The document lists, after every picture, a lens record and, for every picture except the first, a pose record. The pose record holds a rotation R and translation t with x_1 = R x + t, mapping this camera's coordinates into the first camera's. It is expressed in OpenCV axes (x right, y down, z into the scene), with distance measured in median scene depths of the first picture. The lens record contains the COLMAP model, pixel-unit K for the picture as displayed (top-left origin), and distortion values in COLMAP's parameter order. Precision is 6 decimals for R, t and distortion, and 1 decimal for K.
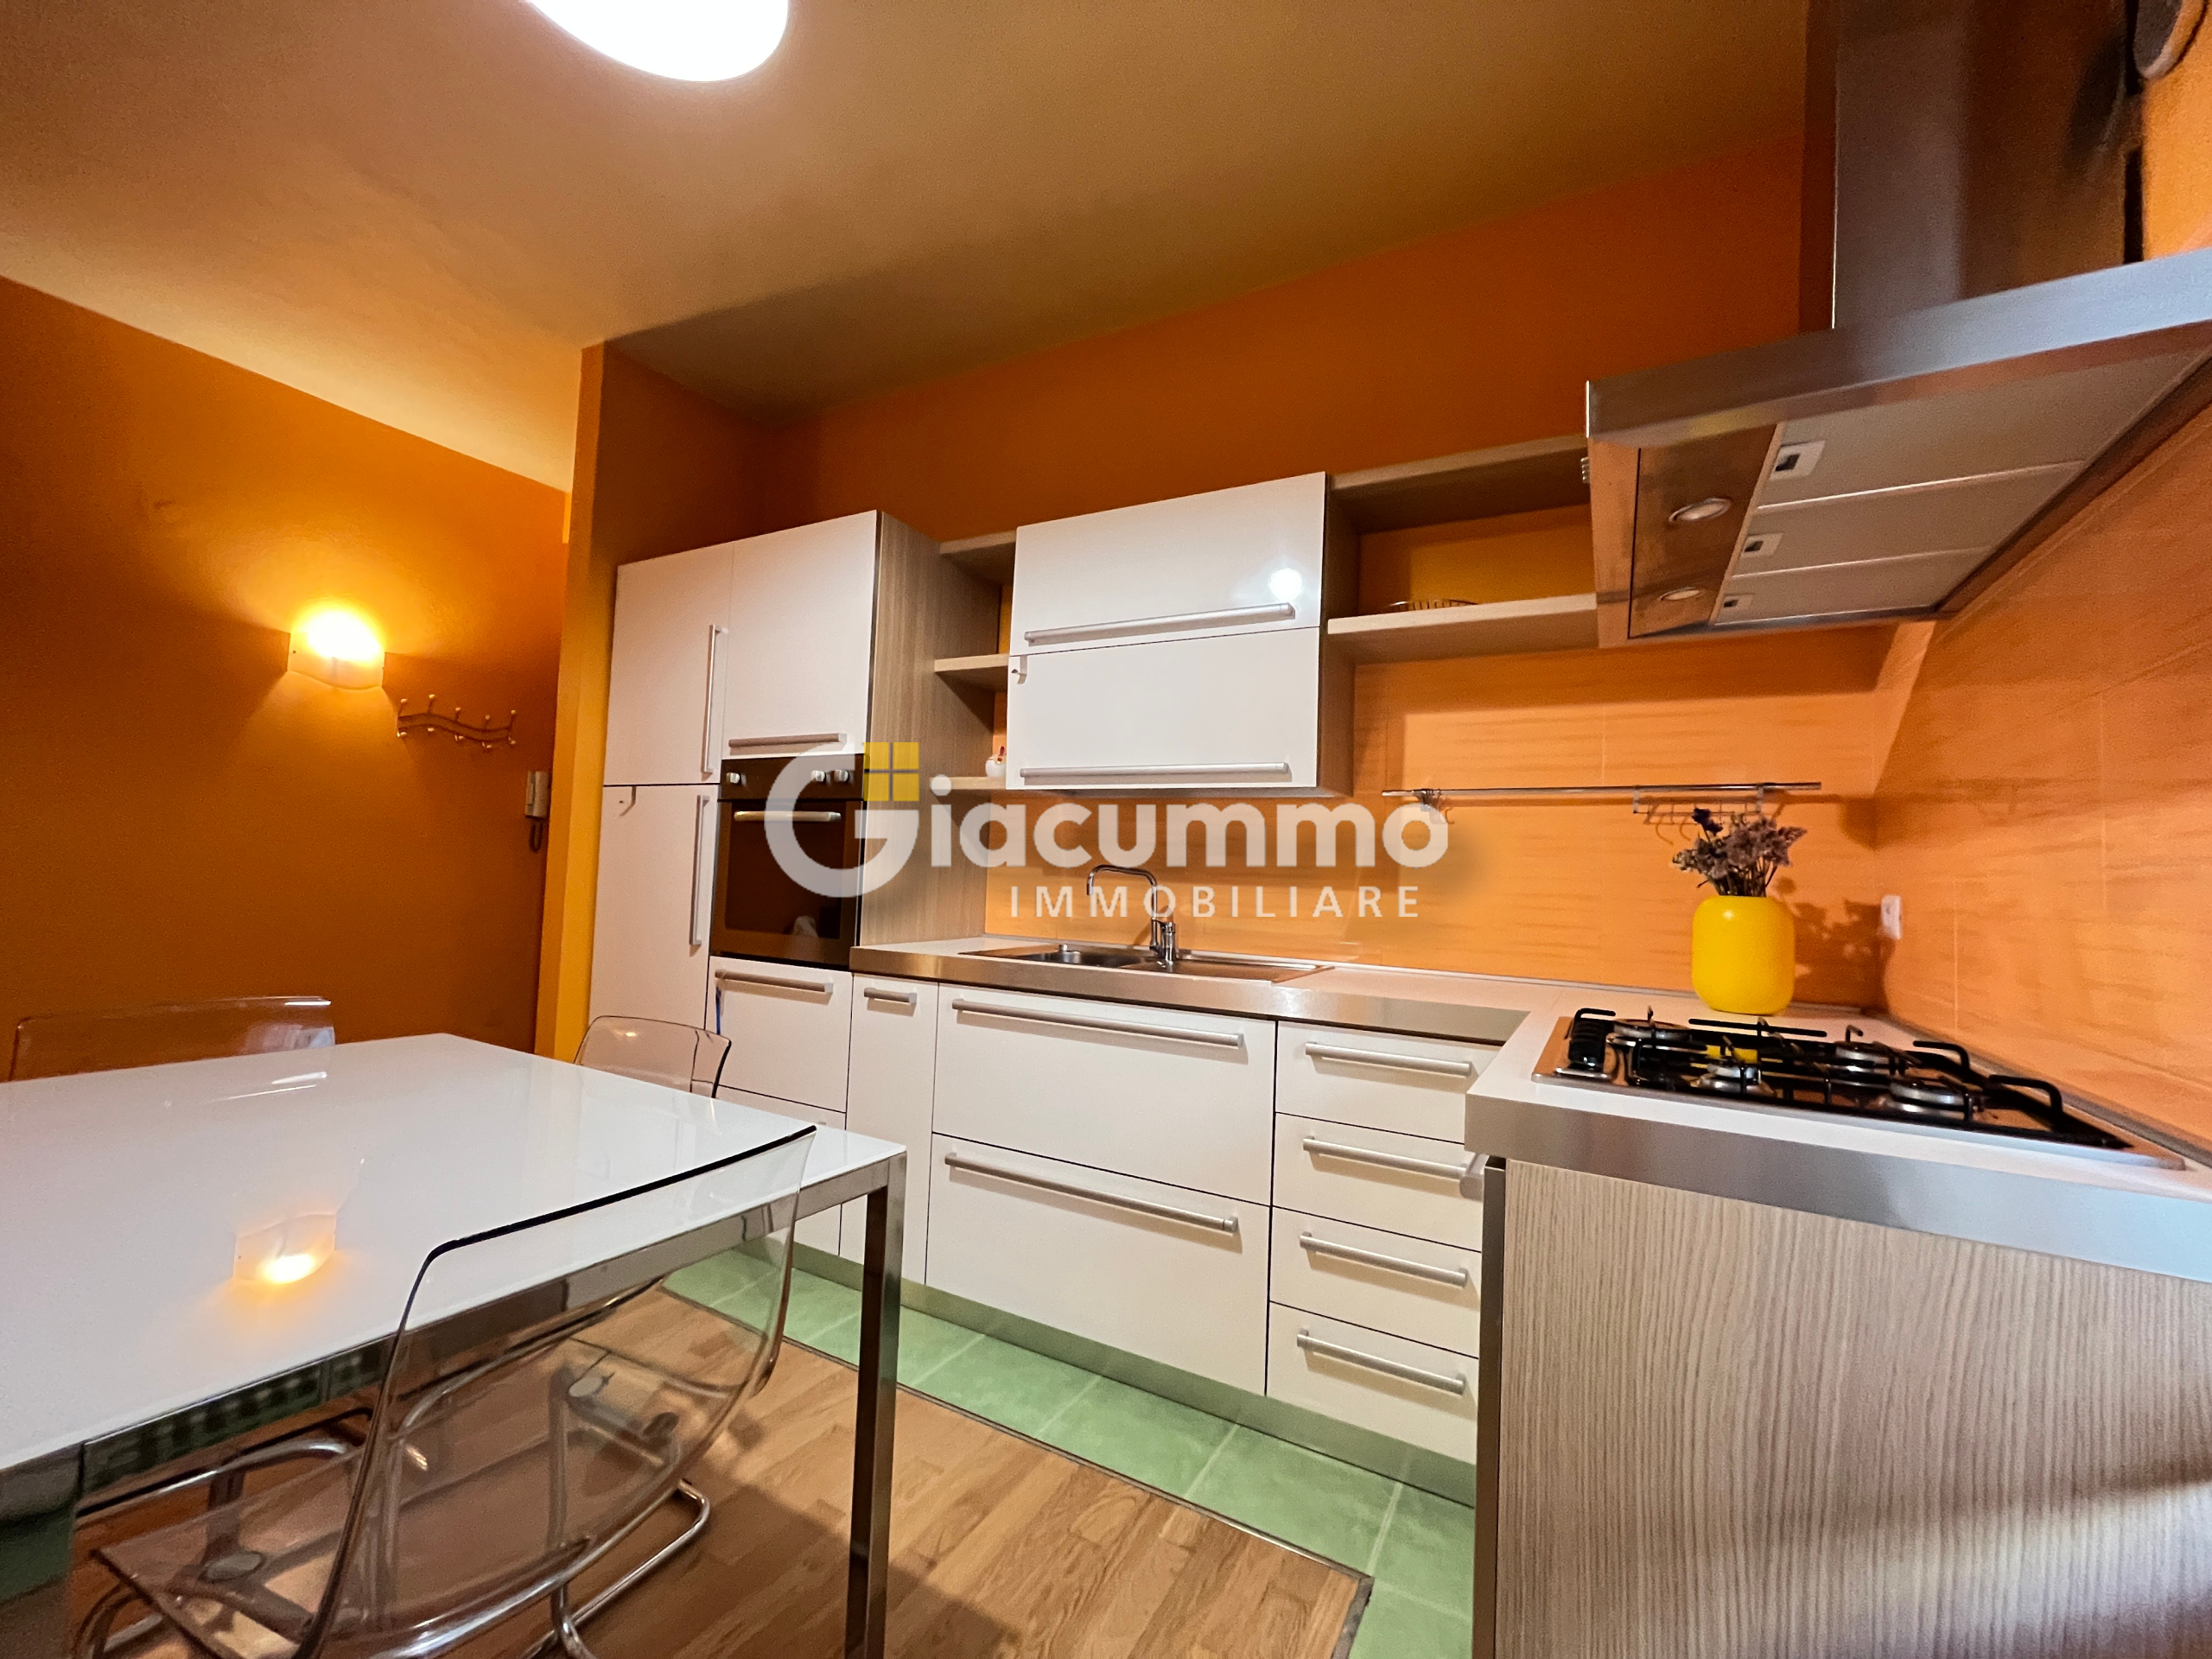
lens RADIAL K [[897.3, 0, 1106.0], [0, 897.3, 829.5], [0, 0, 1]] dist [-0.002164, -0.000421]
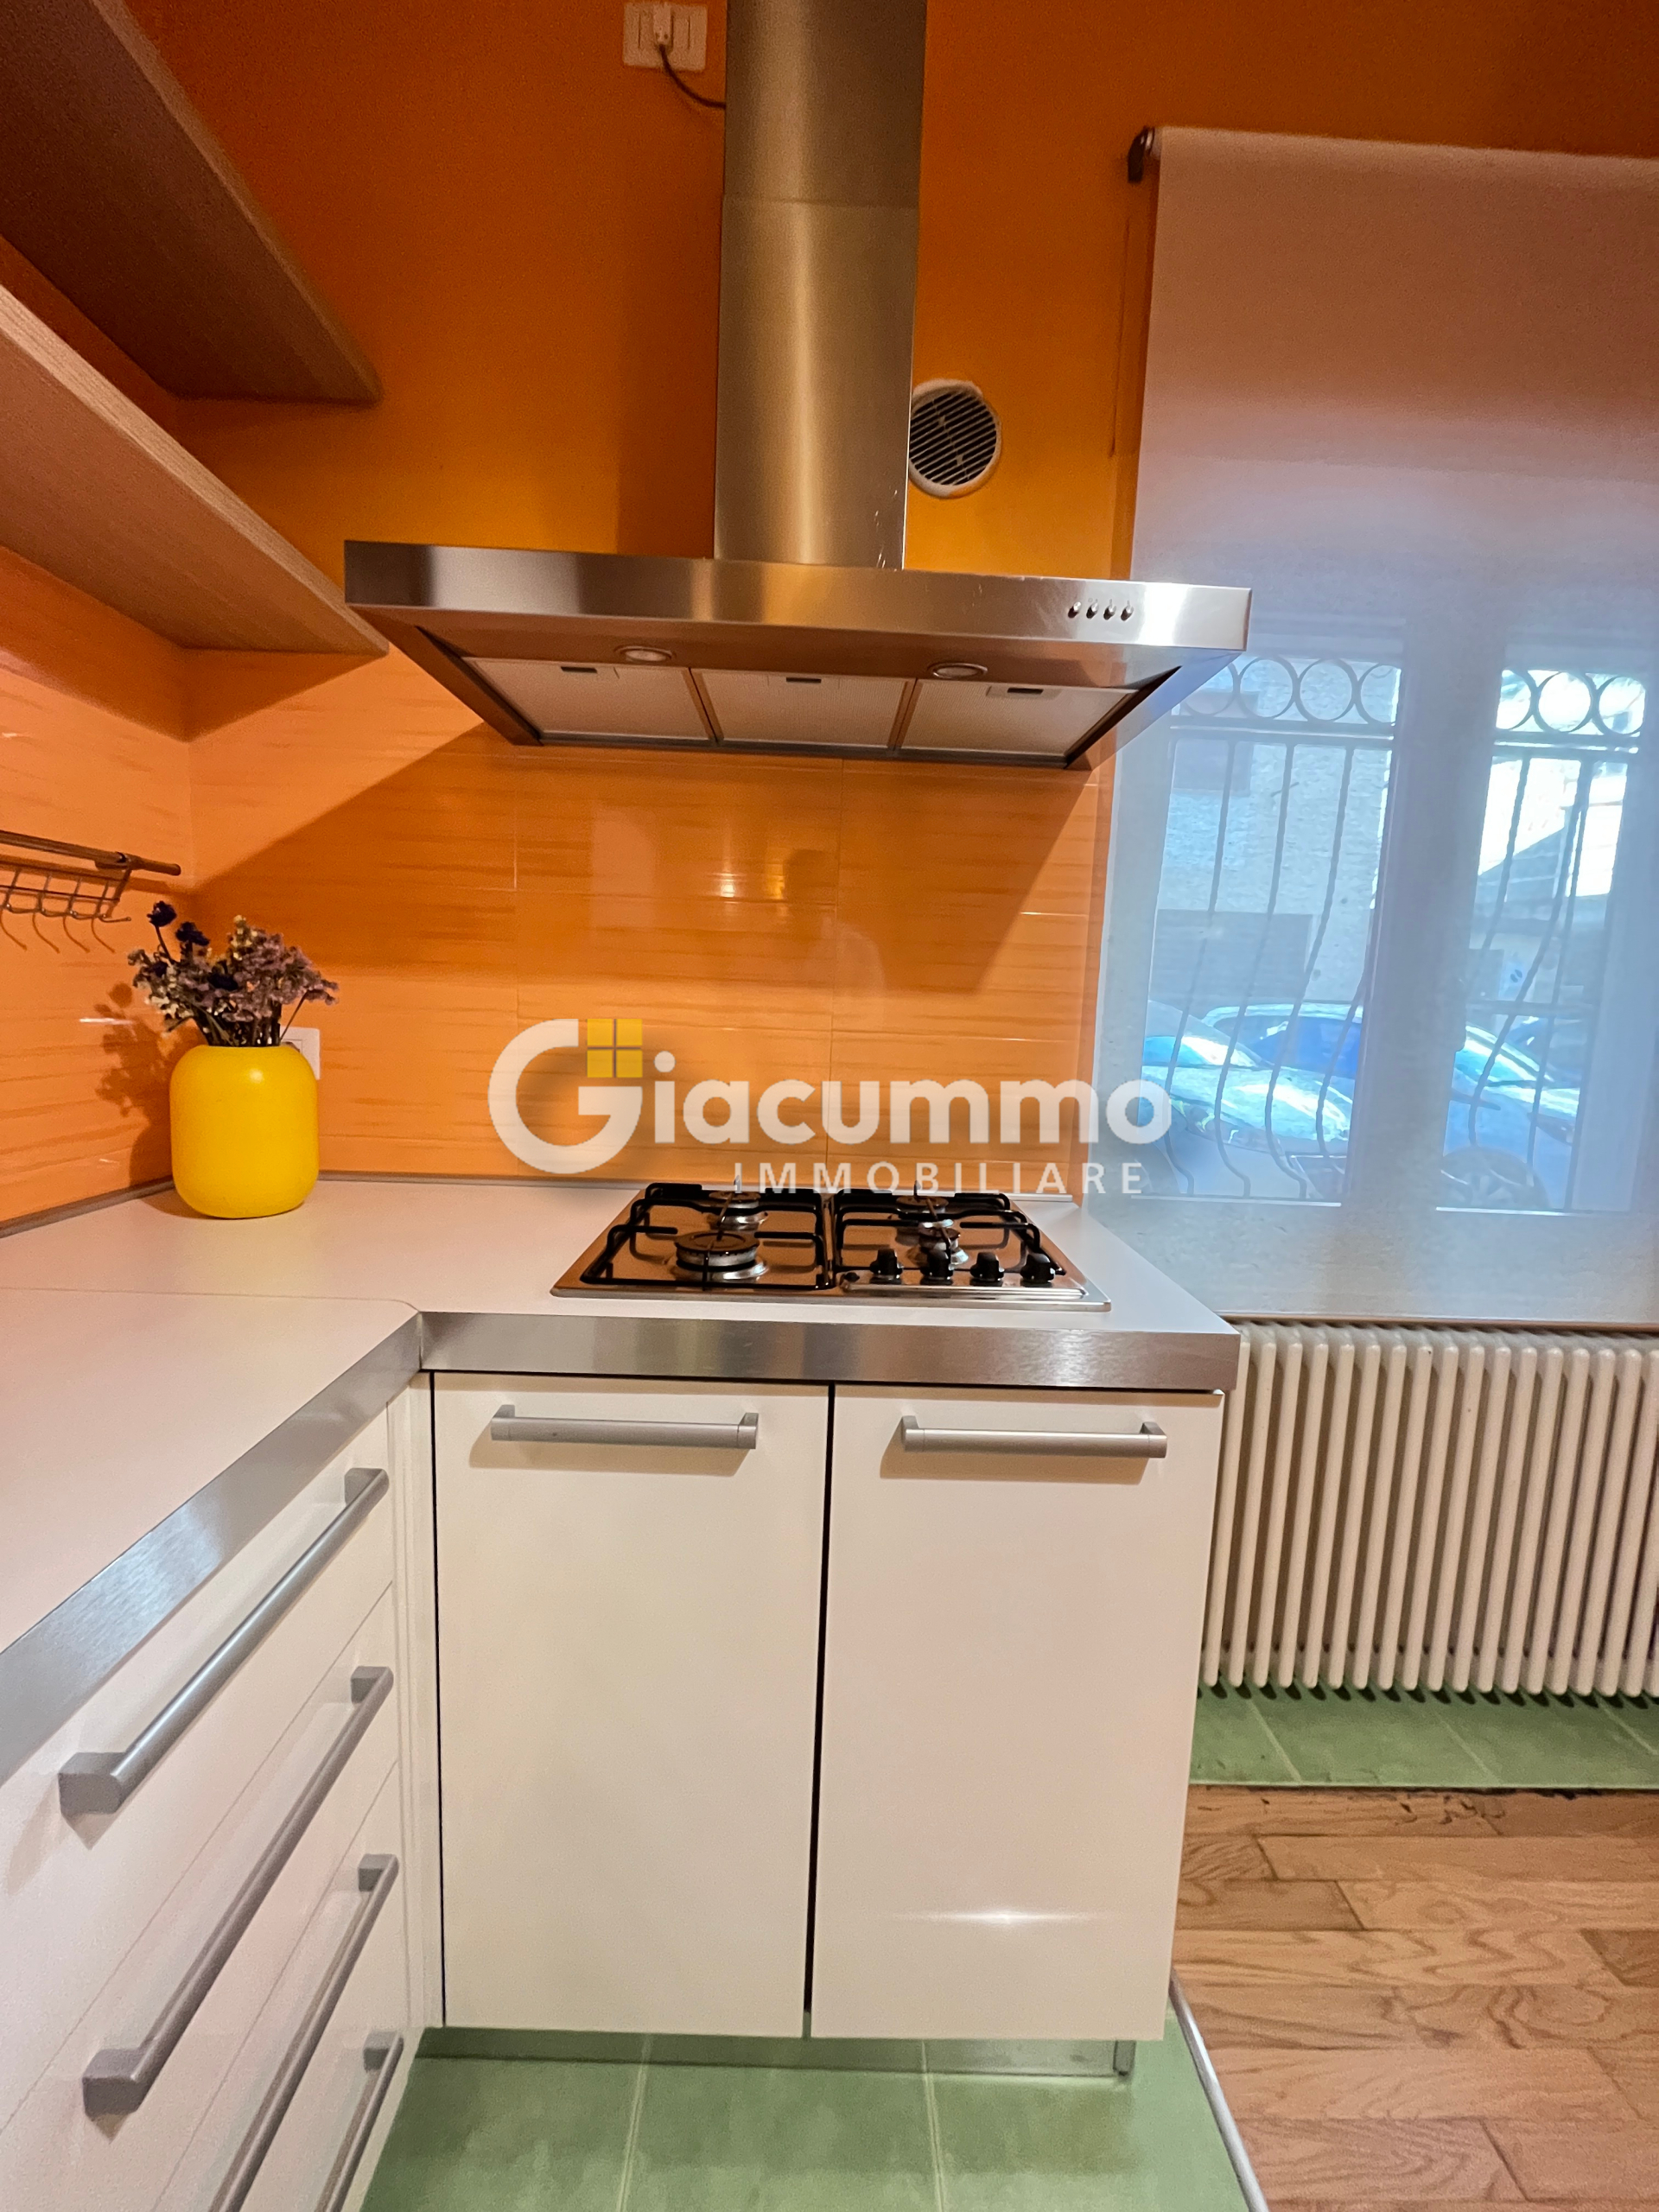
lens RADIAL K [[897.3, 0, 829.5], [0, 897.3, 1106.0], [0, 0, 1]] dist [-0.002164, -0.000421]
pose [[-0.506667, -0.158524, 0.847443, -0.041658], [-0.098316, 0.987162, 0.125879, -0.004941], [-0.856518, -0.019539, -0.515747, 0.686776]]
